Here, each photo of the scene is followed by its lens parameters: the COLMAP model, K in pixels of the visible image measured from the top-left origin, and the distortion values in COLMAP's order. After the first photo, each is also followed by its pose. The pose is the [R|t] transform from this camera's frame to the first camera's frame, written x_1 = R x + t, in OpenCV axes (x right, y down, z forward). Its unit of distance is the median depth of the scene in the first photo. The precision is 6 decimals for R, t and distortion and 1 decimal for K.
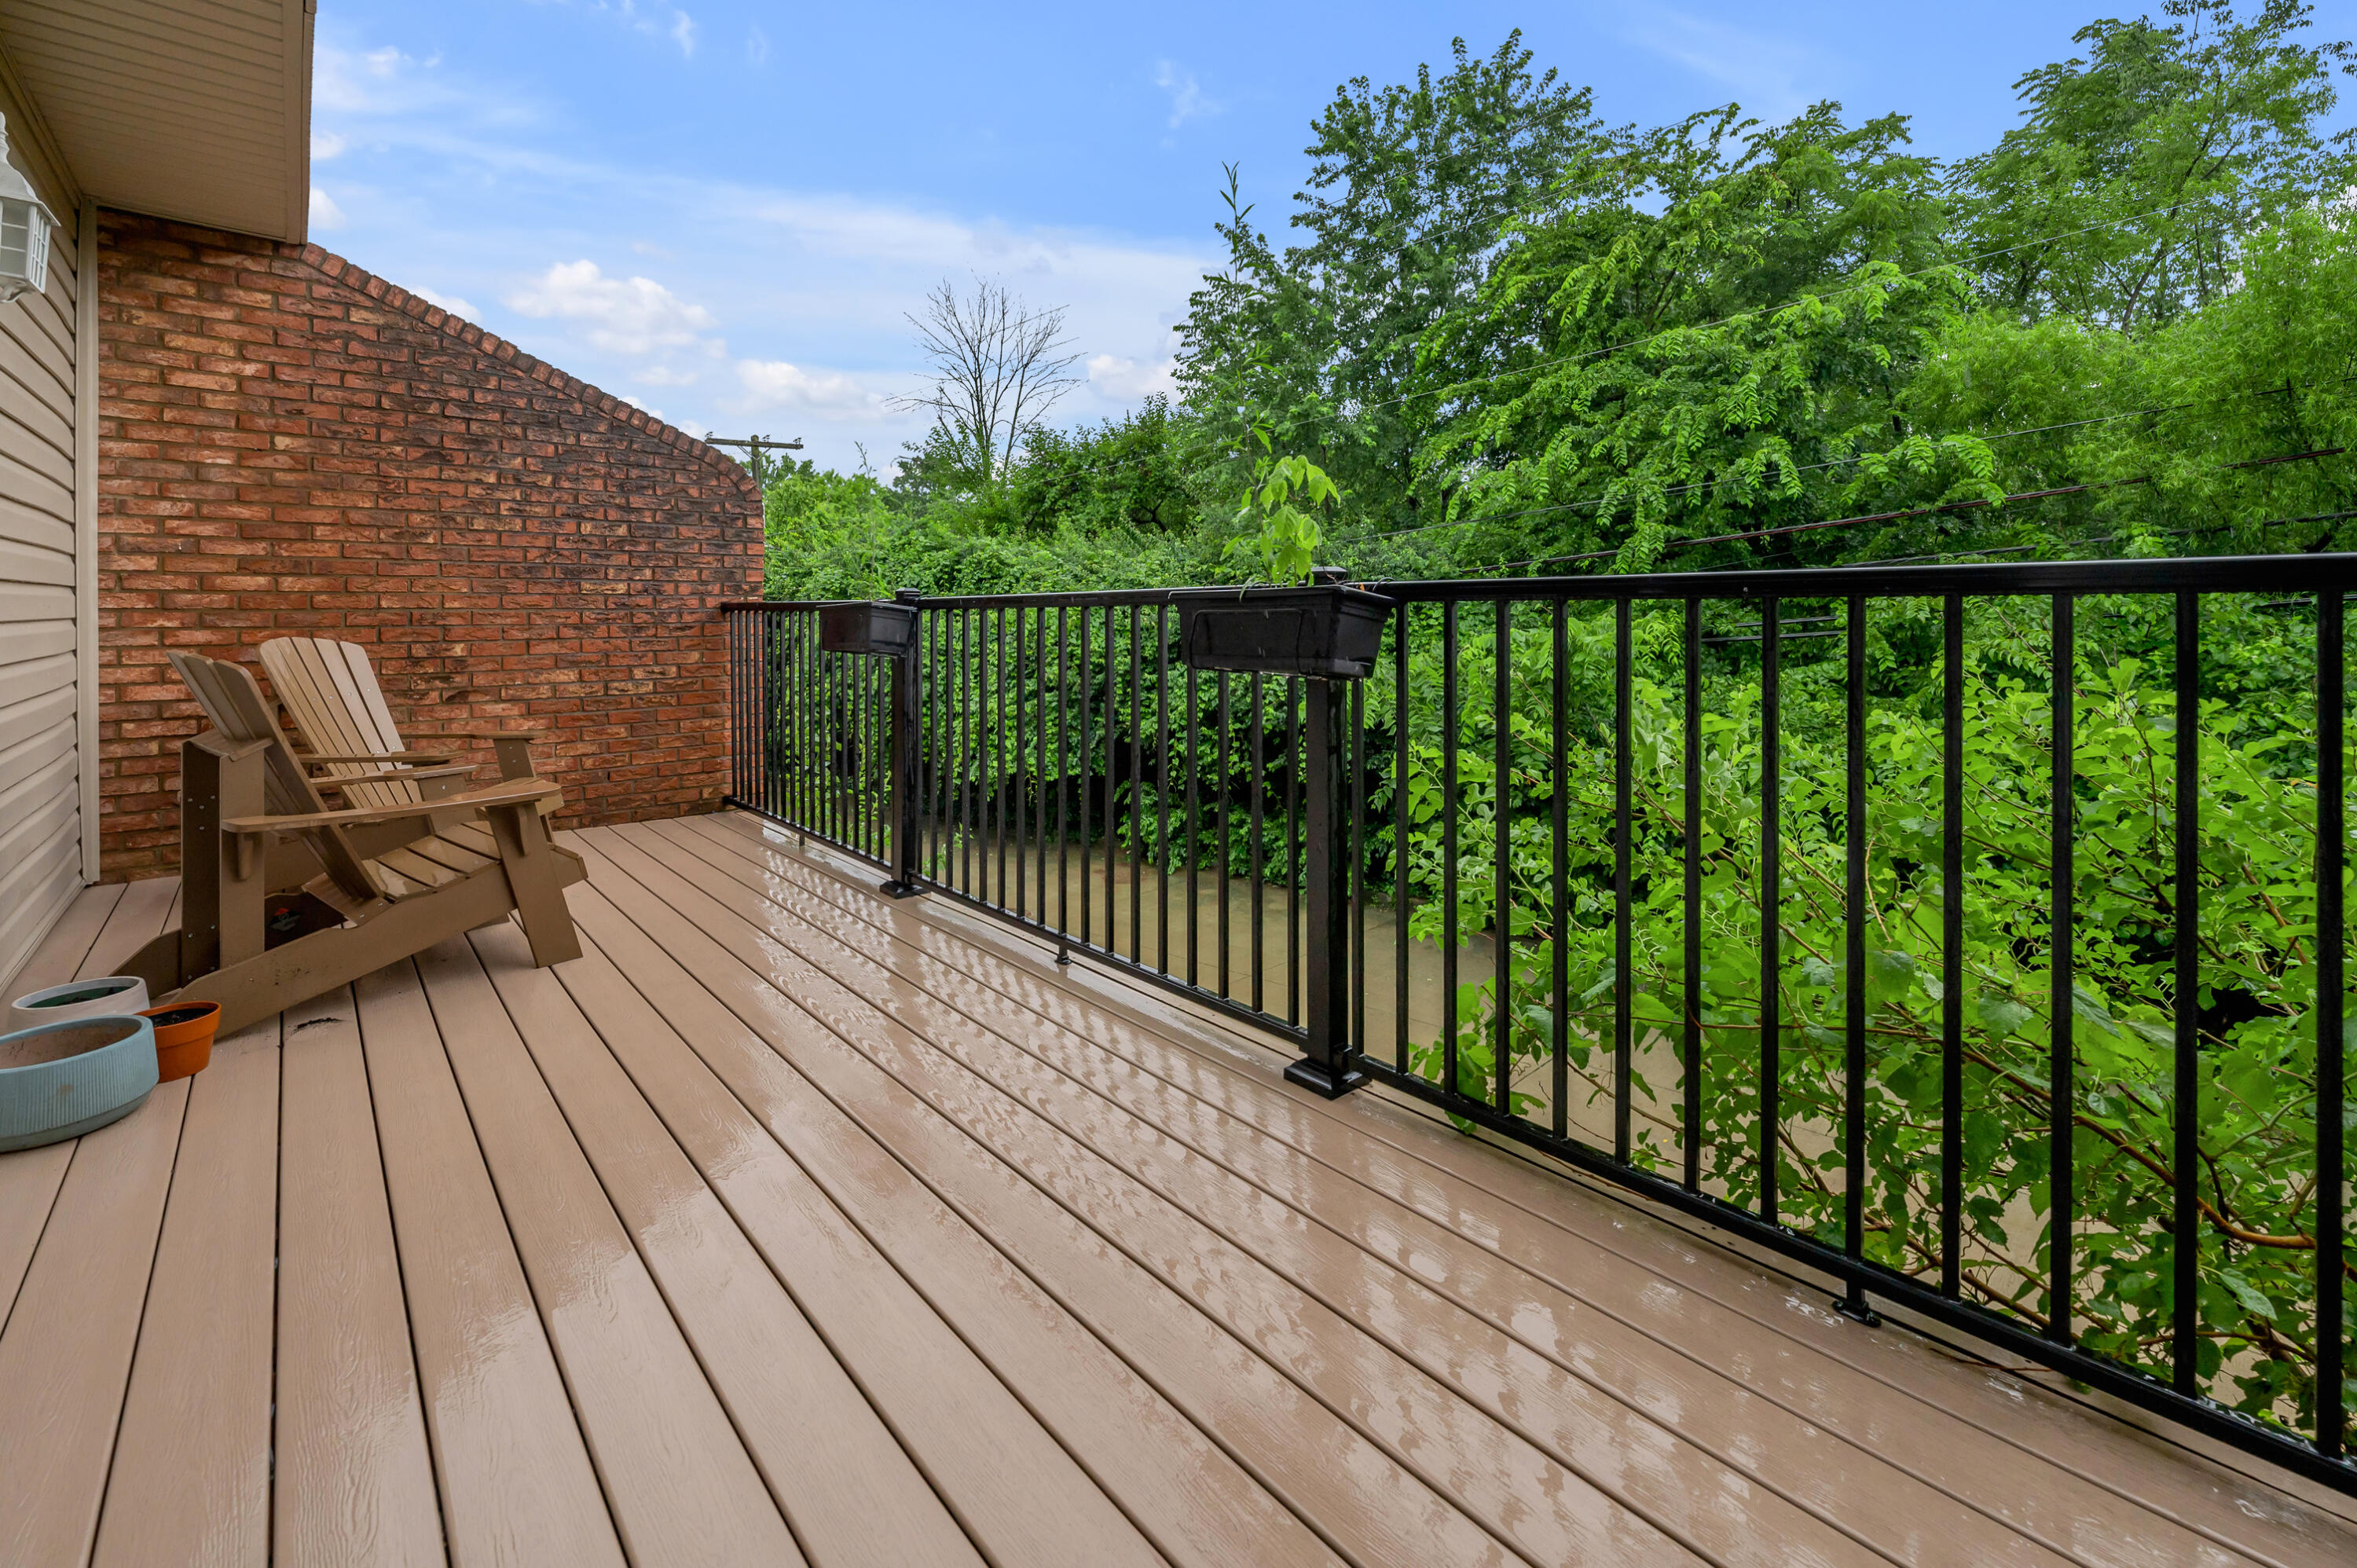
lens RADIAL K [[986.7, 0, 1176.1], [0, 986.7, 796.9], [0, 0, 1]] dist [-0.003740, -0.000338]
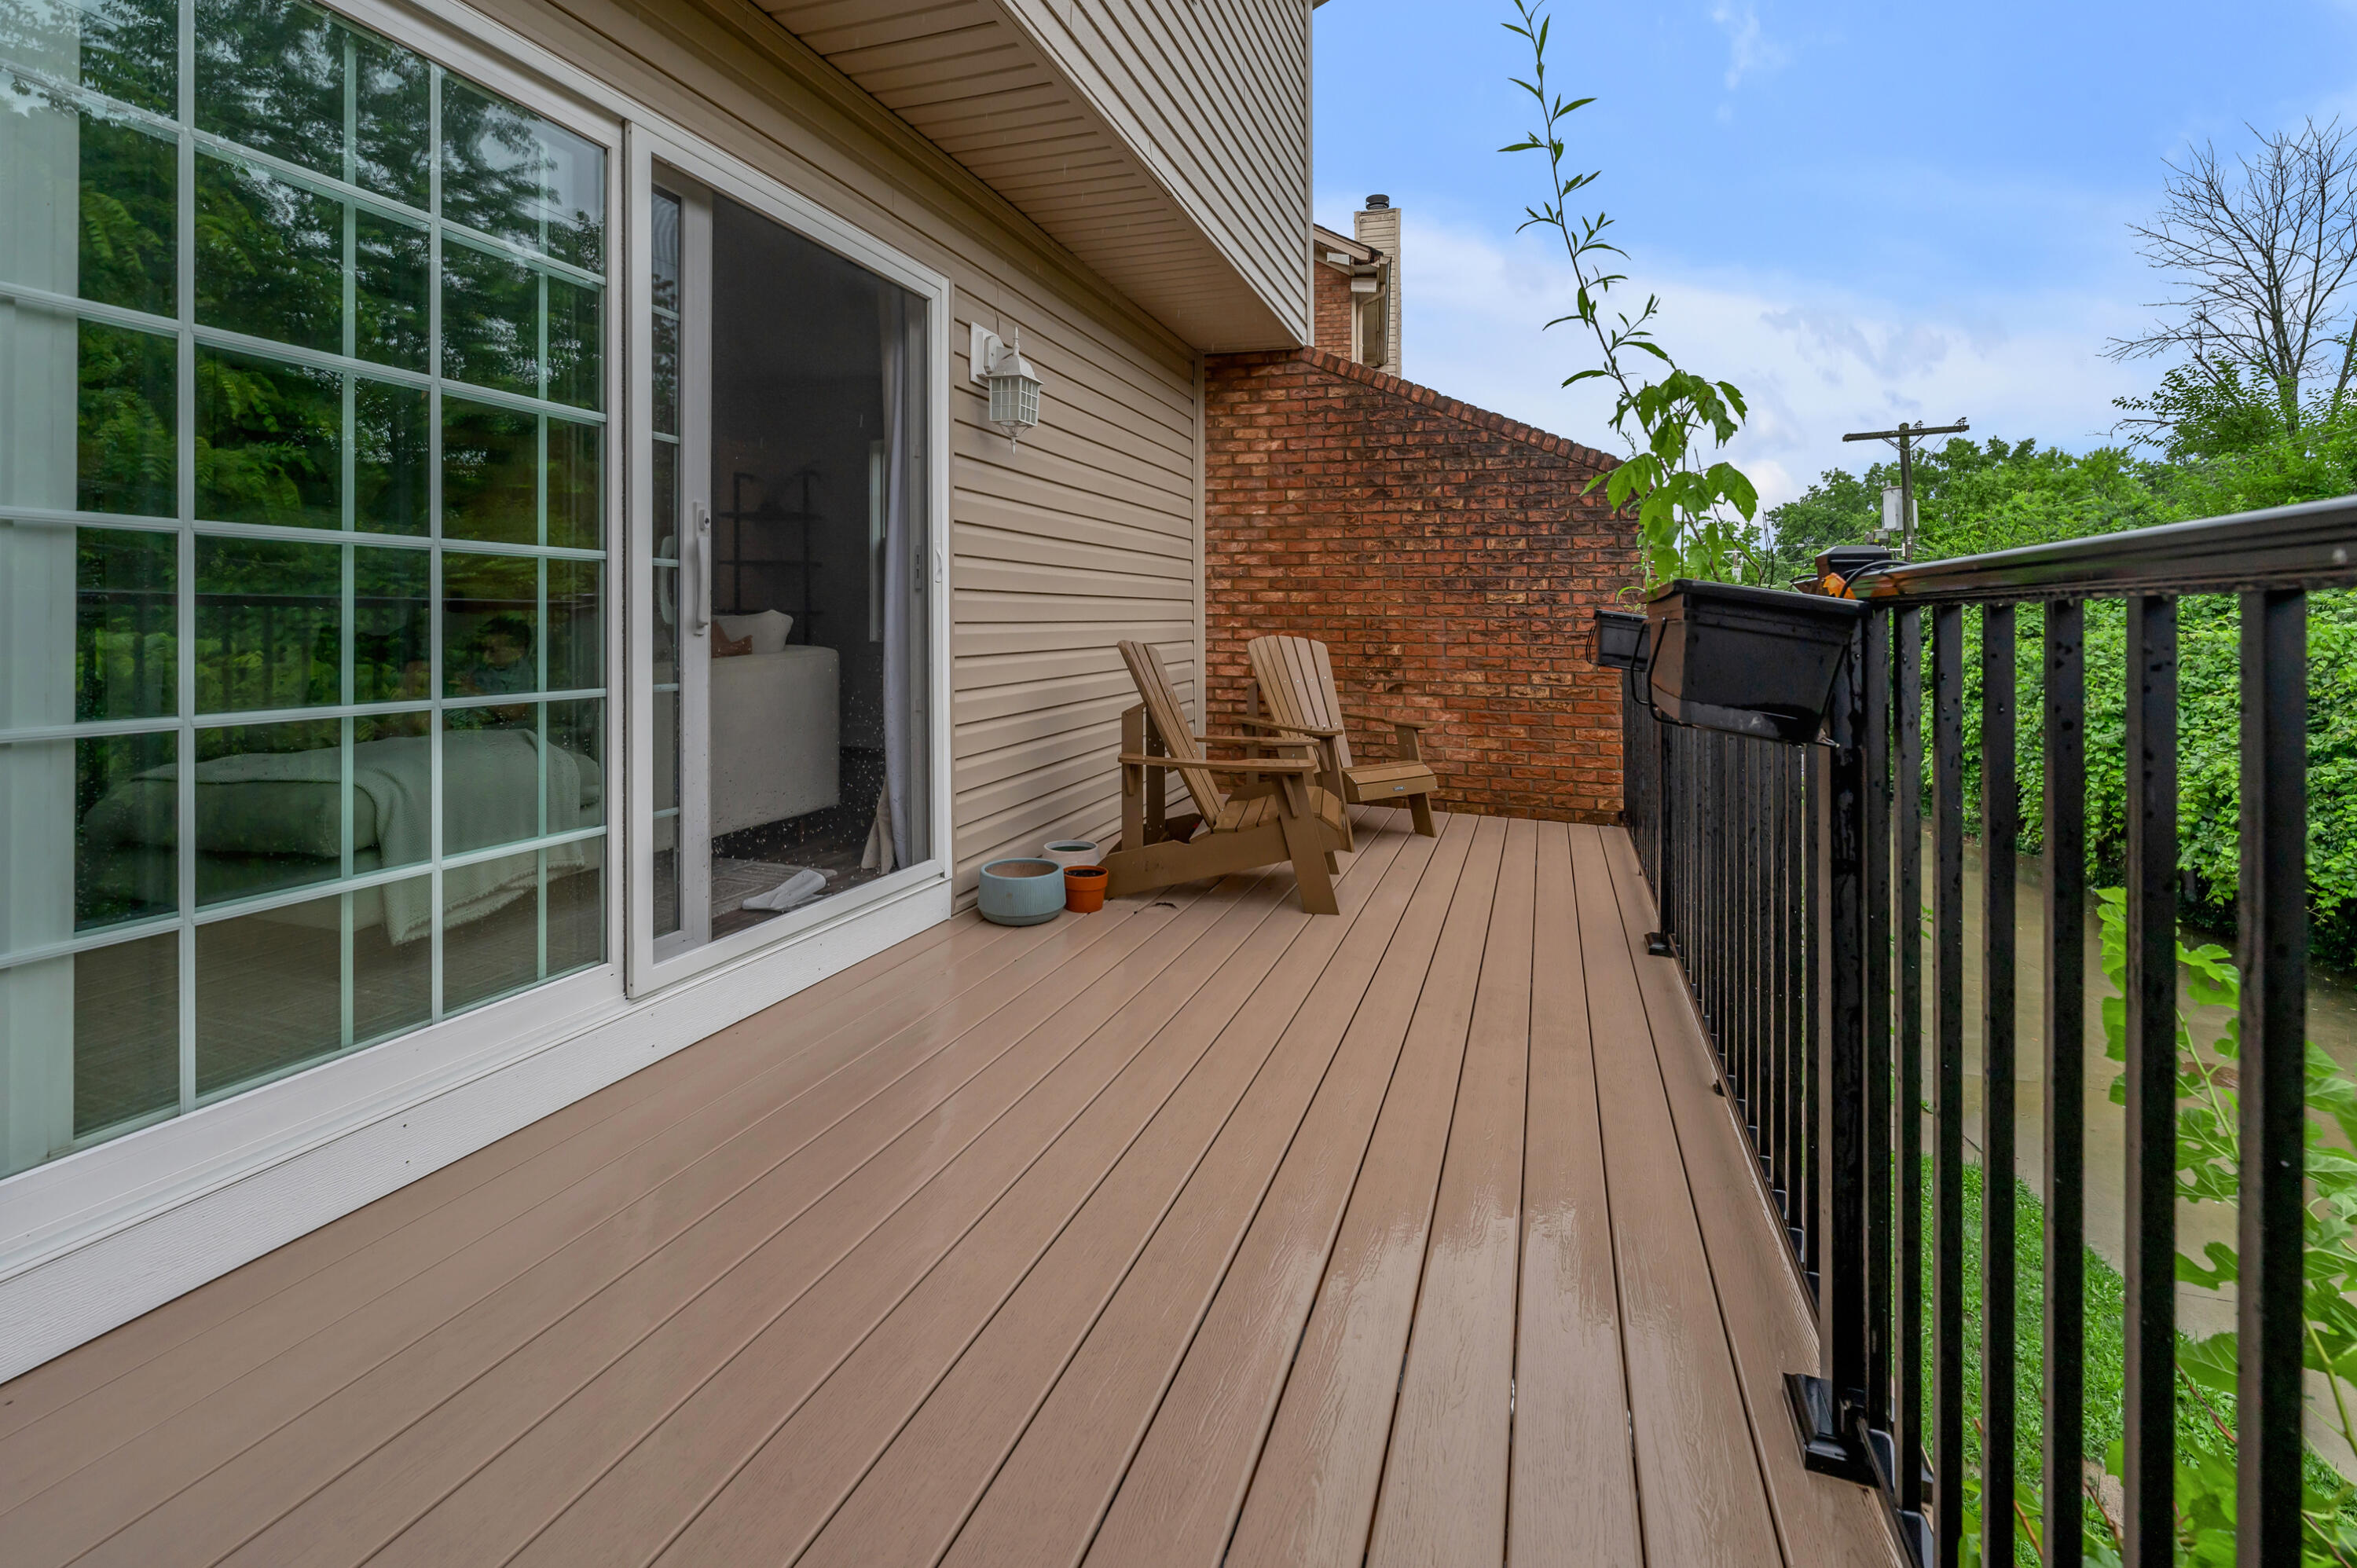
lens RADIAL K [[986.7, 0, 1182.6], [0, 986.7, 768.3], [0, 0, 1]] dist [-0.003740, -0.000338]
pose [[0.482984, 0.138548, -0.864599, 0.240188], [-0.172047, 0.983171, 0.061439, -0.039578], [0.858560, 0.119077, 0.498693, 0.208017]]
